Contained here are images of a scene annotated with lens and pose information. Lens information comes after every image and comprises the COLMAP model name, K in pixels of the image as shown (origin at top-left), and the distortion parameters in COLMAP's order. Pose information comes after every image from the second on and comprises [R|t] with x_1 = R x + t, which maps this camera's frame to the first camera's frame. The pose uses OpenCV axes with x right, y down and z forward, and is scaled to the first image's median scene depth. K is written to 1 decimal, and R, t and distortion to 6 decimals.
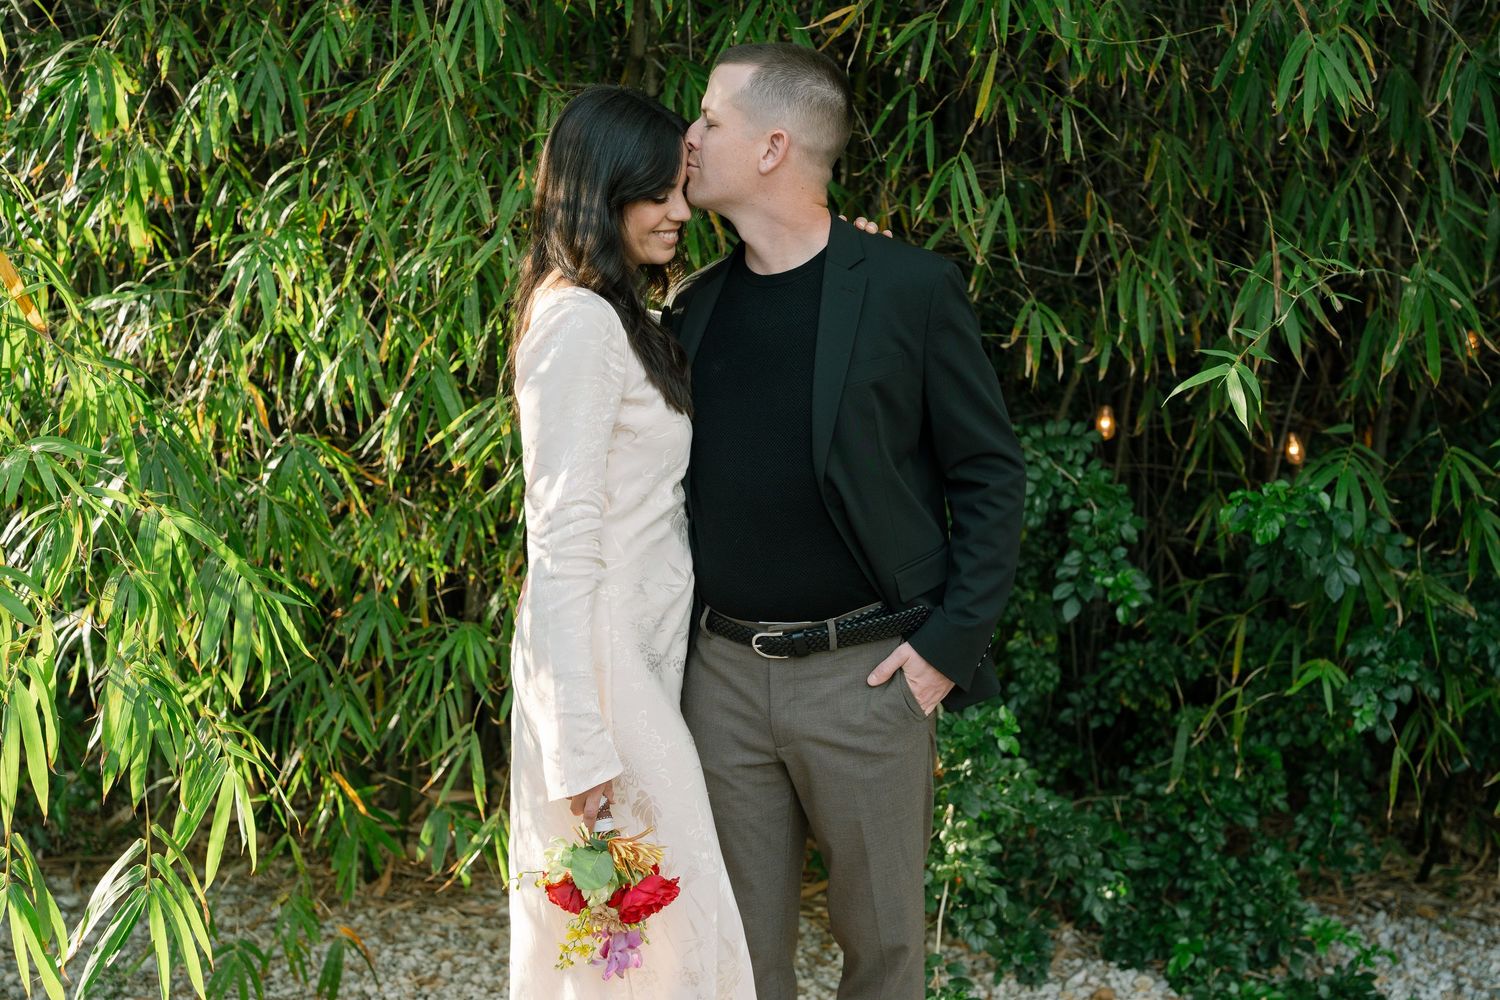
lens RADIAL K [[2232.8, 0, 827.3], [0, 2232.8, 466.2], [0, 0, 1]] dist [-0.016529, 0.079678]
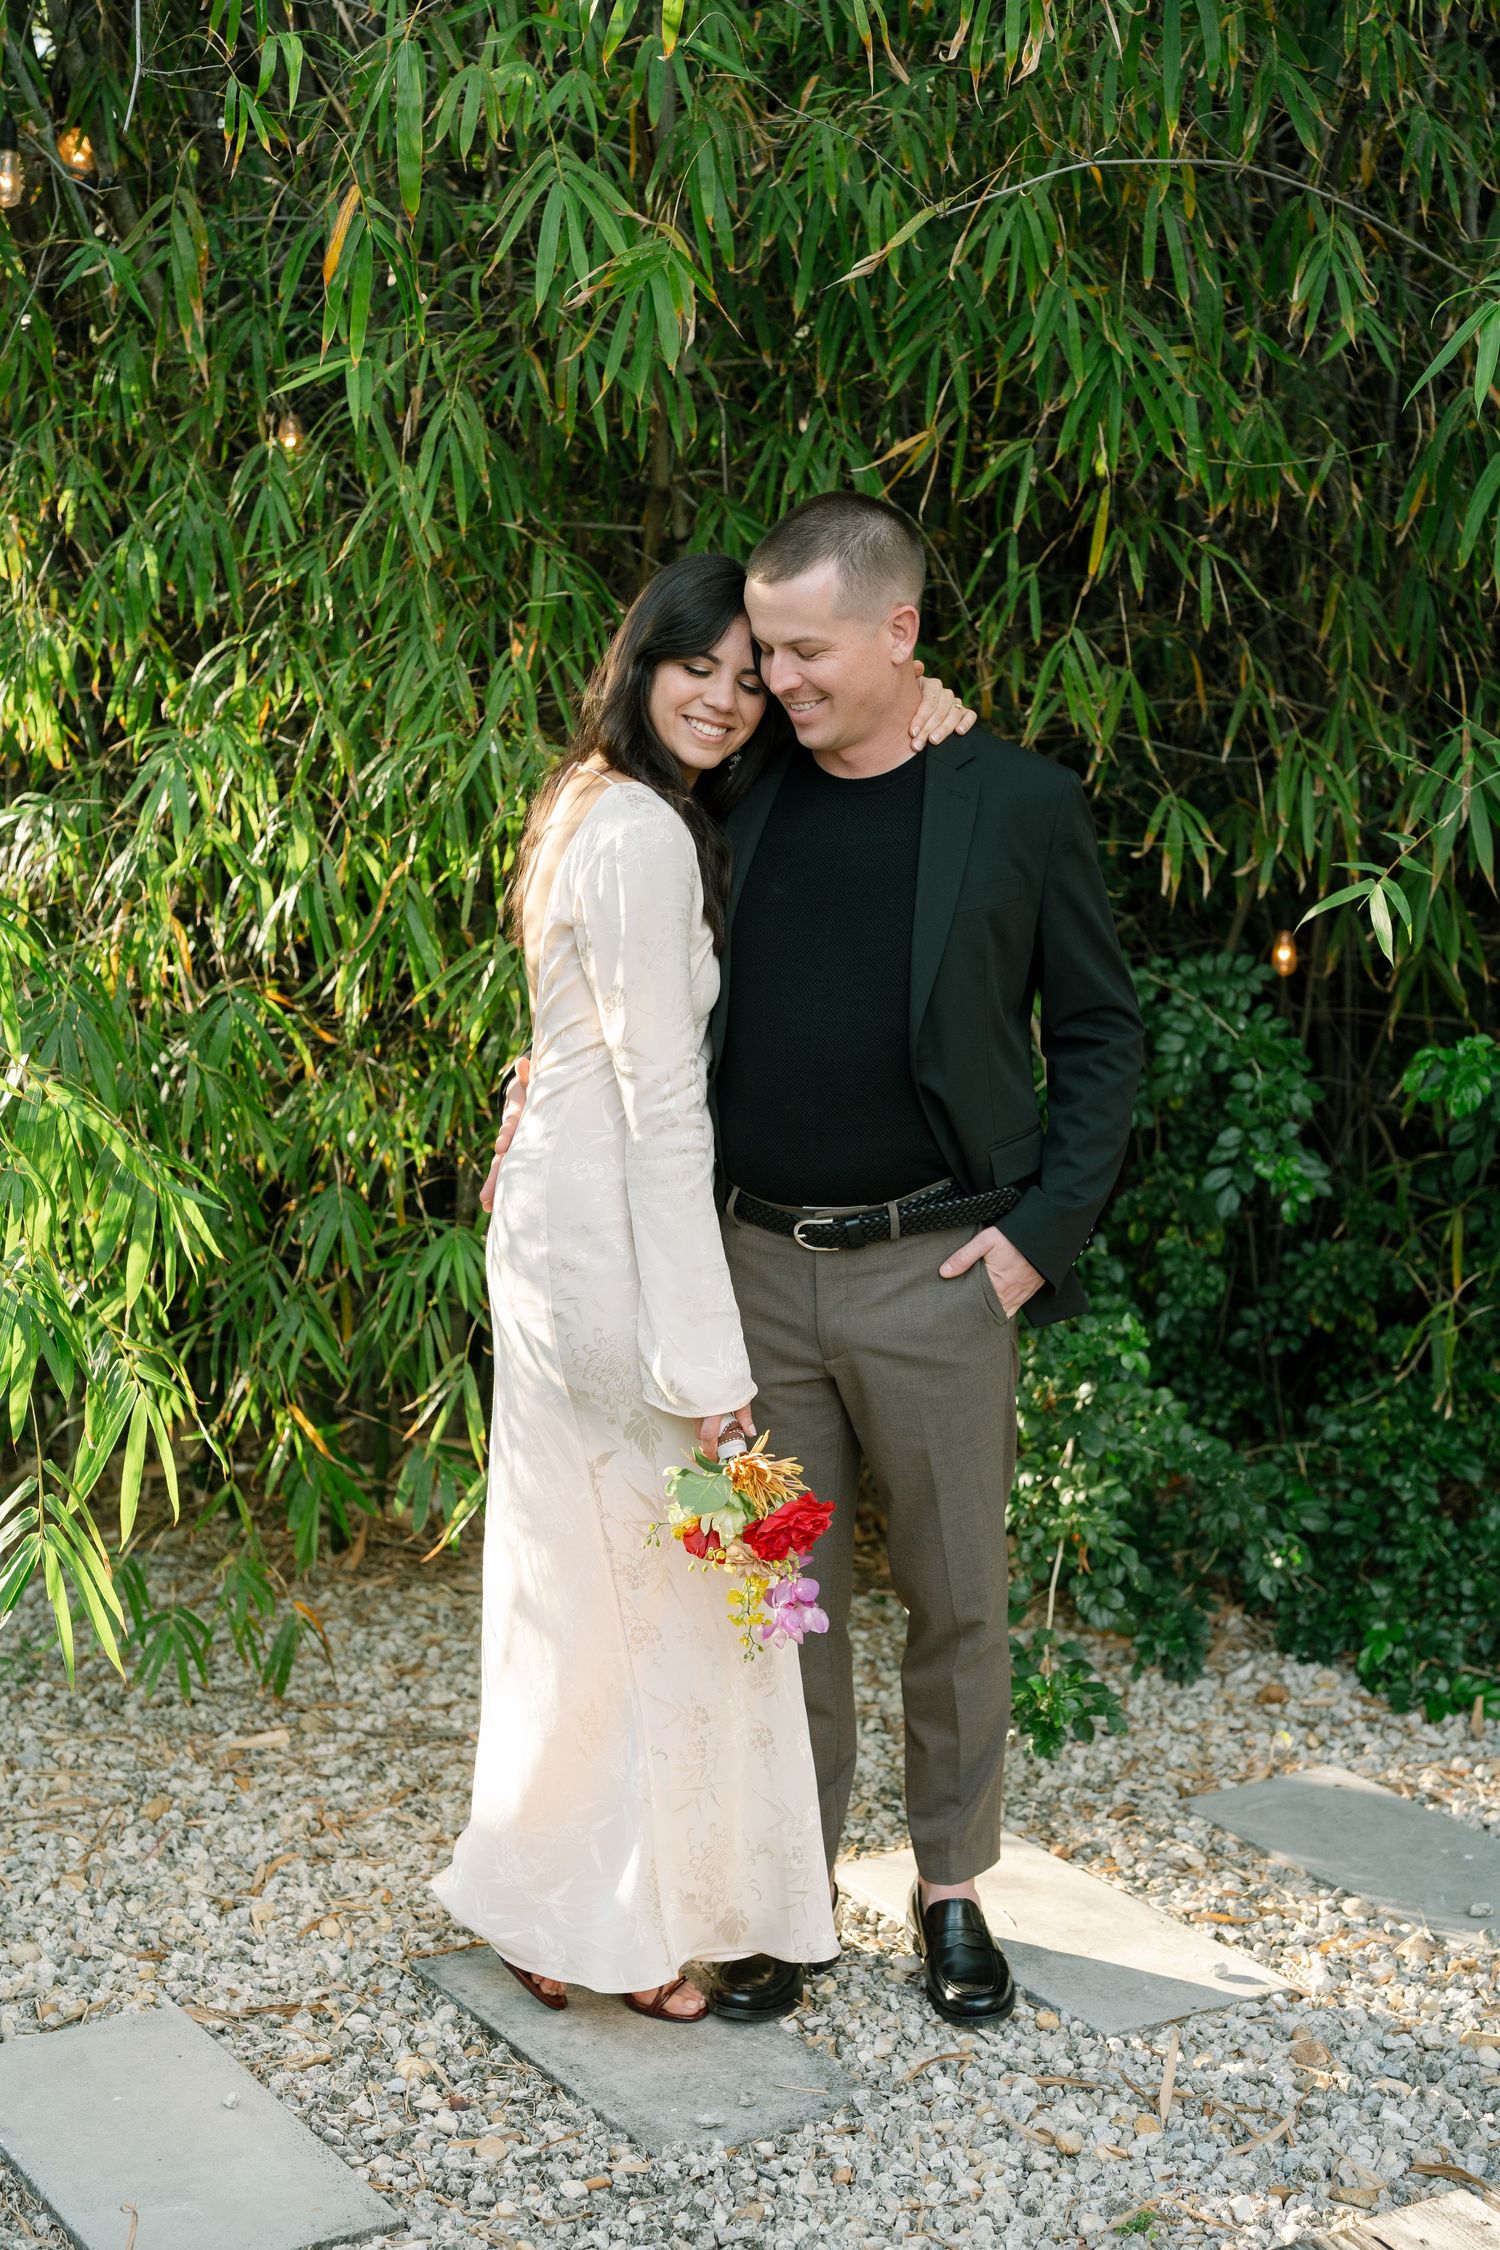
lens RADIAL K [[3243.5, 0, 750.0], [0, 3243.5, 1125.0], [0, 0, 1]] dist [-0.120770, 1.101407]
pose [[0.996896, -0.006082, -0.078492, 0.032351], [0.008601, 0.999458, 0.031788, 0.002609], [0.078256, -0.032364, 0.996408, -0.127291]]
